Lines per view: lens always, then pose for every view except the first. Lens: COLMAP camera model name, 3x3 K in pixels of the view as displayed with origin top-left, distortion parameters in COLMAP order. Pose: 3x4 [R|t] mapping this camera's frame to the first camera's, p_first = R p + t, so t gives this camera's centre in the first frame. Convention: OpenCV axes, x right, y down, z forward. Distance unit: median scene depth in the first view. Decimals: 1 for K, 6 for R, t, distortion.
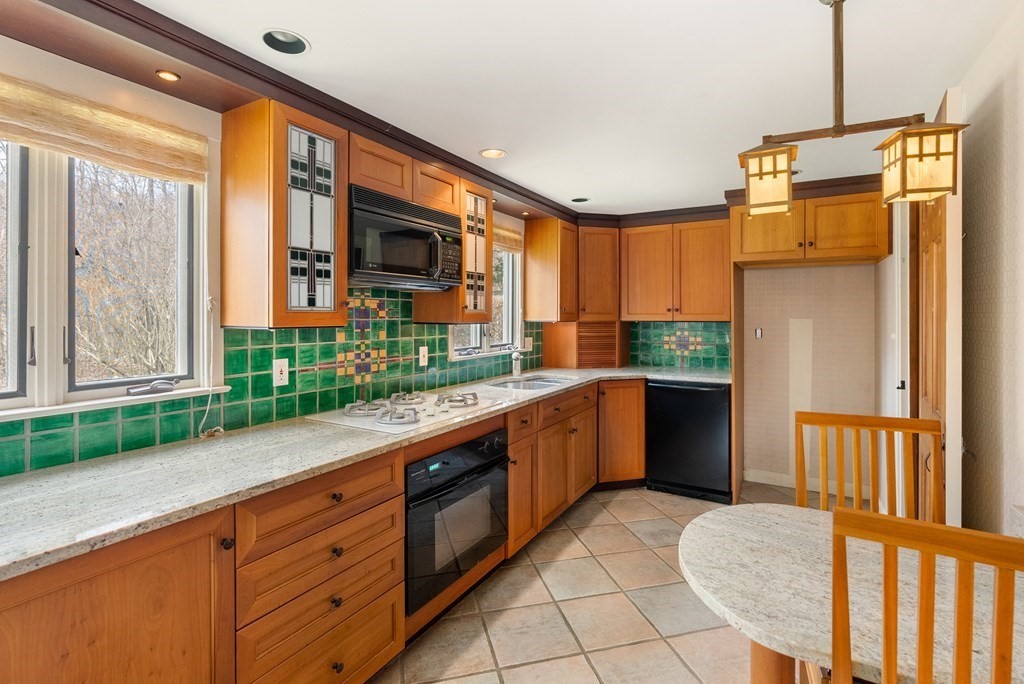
lens RADIAL K [[482.1, 0, 520.1], [0, 482.1, 311.8], [0, 0, 1]] dist [-0.008473, 0.004872]
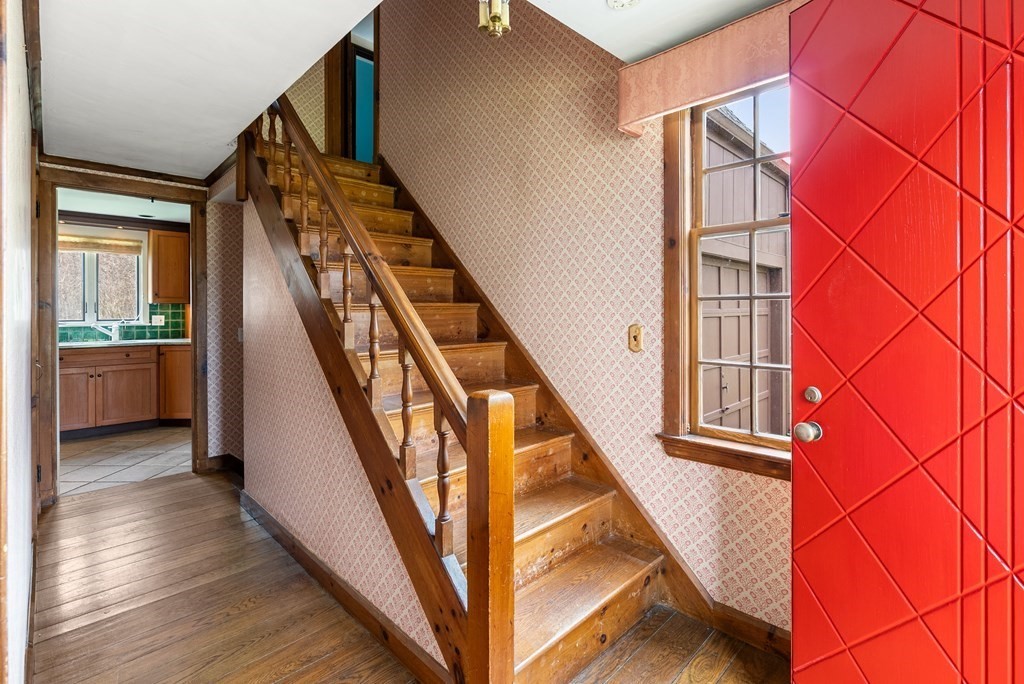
lens RADIAL K [[482.1, 0, 515.8], [0, 482.1, 312.3], [0, 0, 1]] dist [-0.008473, 0.004872]
pose [[0.958305, -0.005738, -0.285689, 2.229678], [0.007412, 0.999961, 0.004781, 0.071890], [0.285650, -0.006699, 0.958310, -0.041237]]
